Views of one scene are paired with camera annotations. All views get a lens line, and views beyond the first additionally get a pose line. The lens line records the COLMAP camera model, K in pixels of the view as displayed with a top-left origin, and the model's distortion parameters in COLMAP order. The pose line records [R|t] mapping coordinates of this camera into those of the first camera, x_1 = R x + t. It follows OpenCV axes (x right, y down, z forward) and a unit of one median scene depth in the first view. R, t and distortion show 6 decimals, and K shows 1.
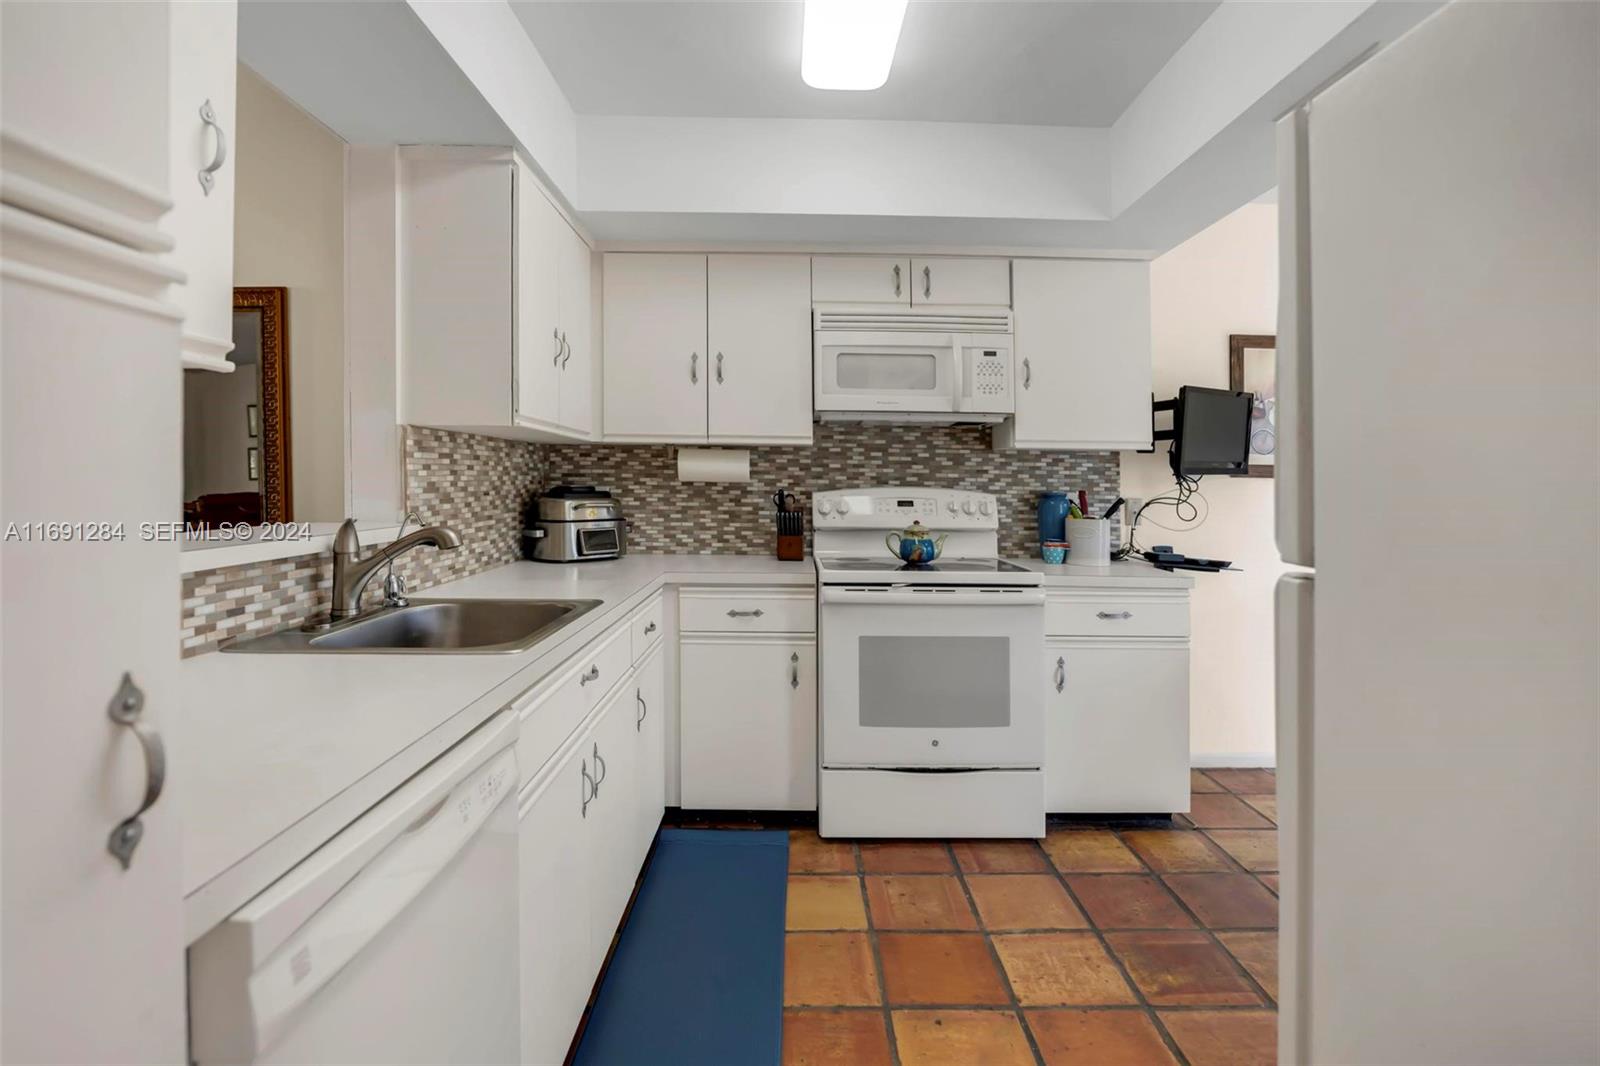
lens RADIAL K [[763.9, 0, 827.0], [0, 763.9, 472.1], [0, 0, 1]] dist [-0.022215, 0.005645]
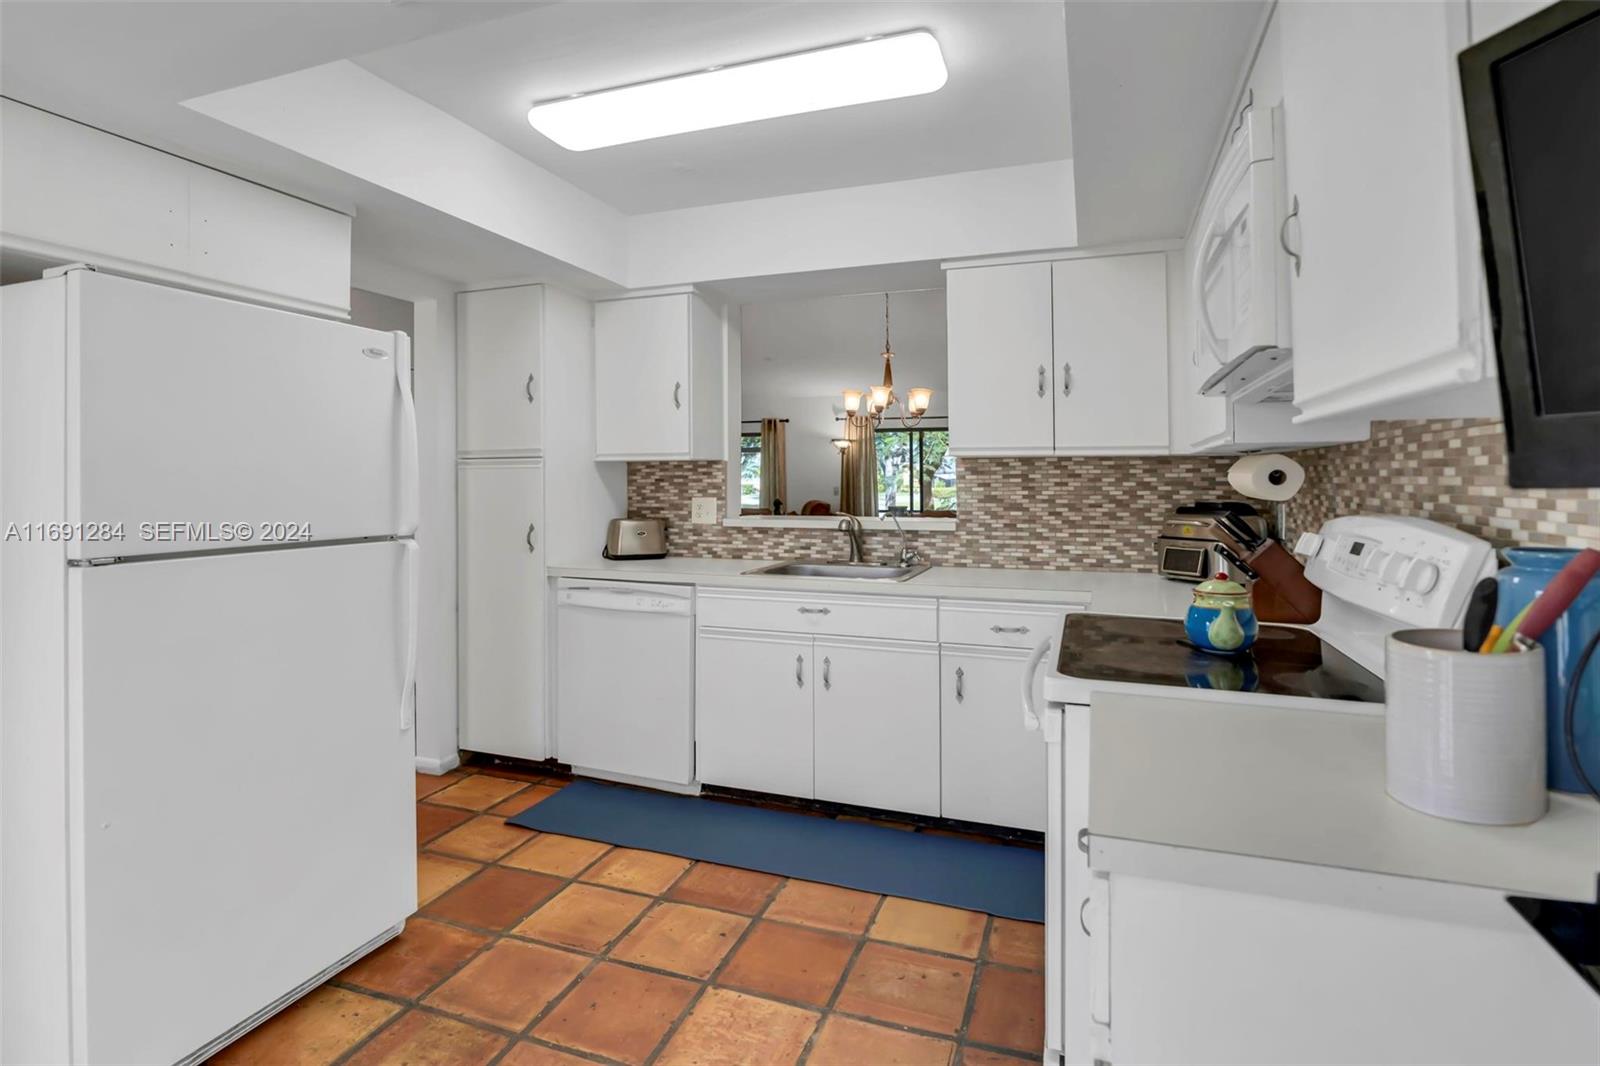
lens RADIAL K [[763.9, 0, 830.3], [0, 763.9, 481.6], [0, 0, 1]] dist [-0.022215, 0.005645]
pose [[-0.326949, -0.010226, -0.944987, 0.672455], [0.007285, 0.999884, -0.013341, 0.002551], [0.945014, -0.011246, -0.326837, 0.836657]]
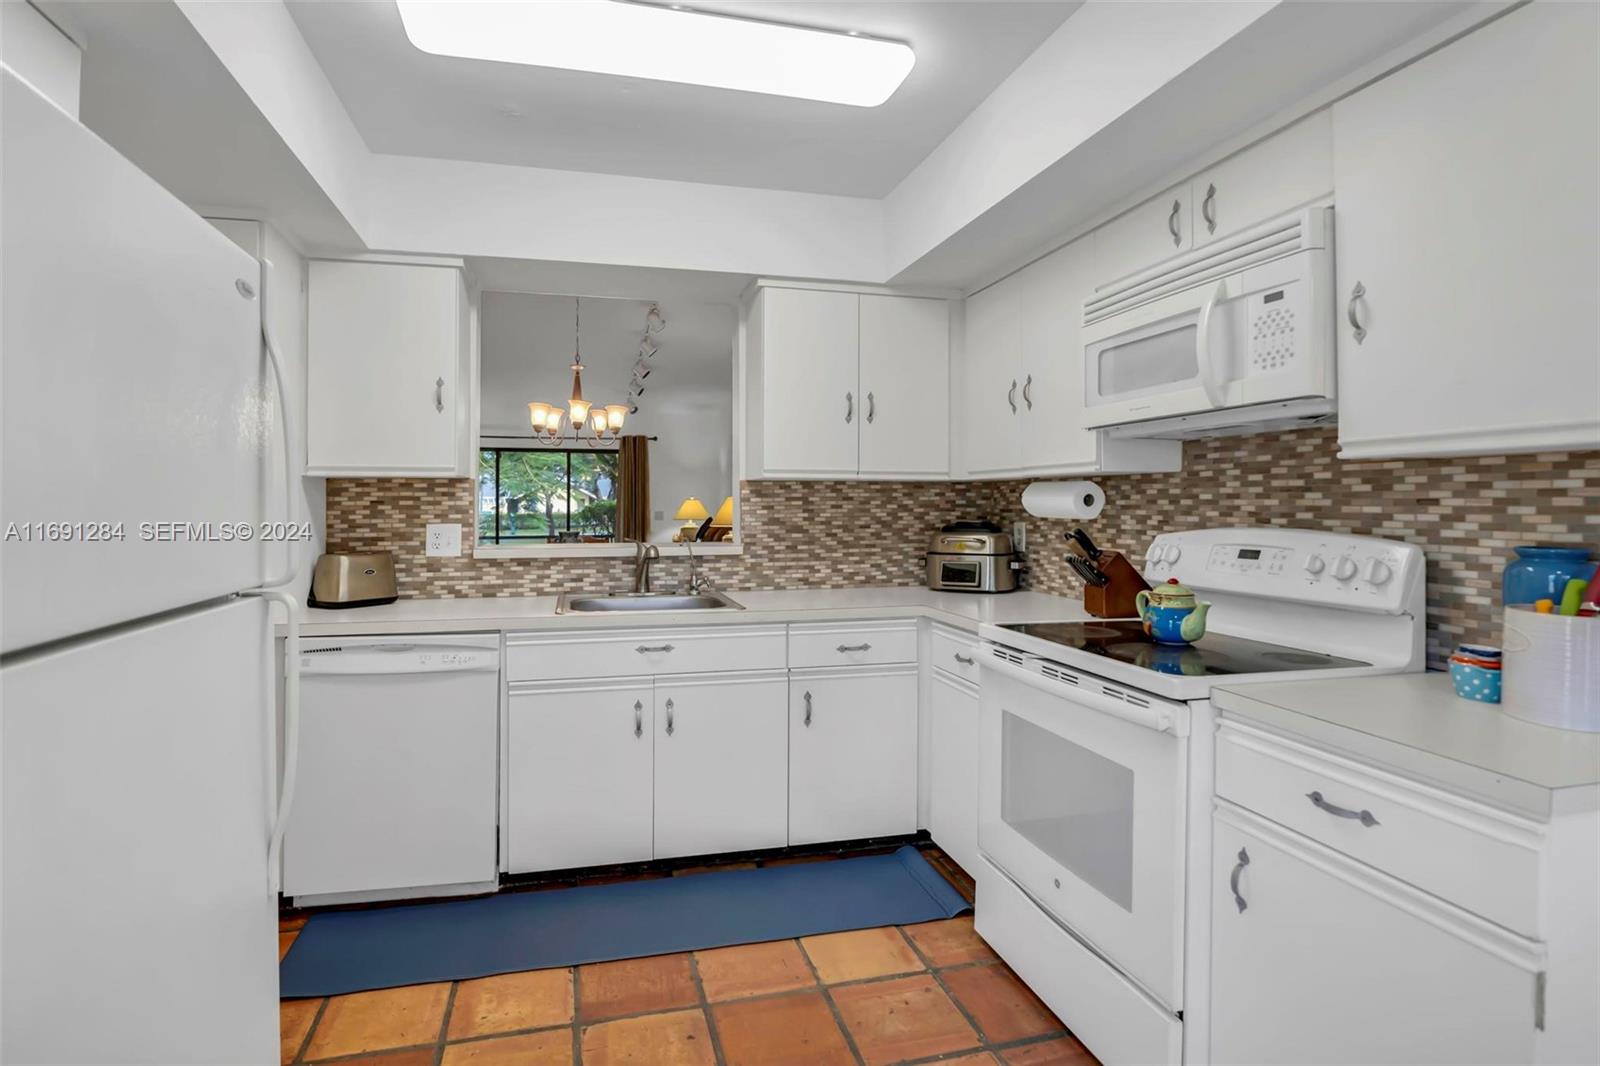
lens RADIAL K [[763.9, 0, 761.9], [0, 763.9, 510.7], [0, 0, 1]] dist [-0.022215, 0.005645]
pose [[0.216869, -0.003286, -0.976195, 0.633897], [0.013618, 0.999907, -0.000341, -0.000557], [0.976106, -0.013220, 0.216894, 0.466107]]
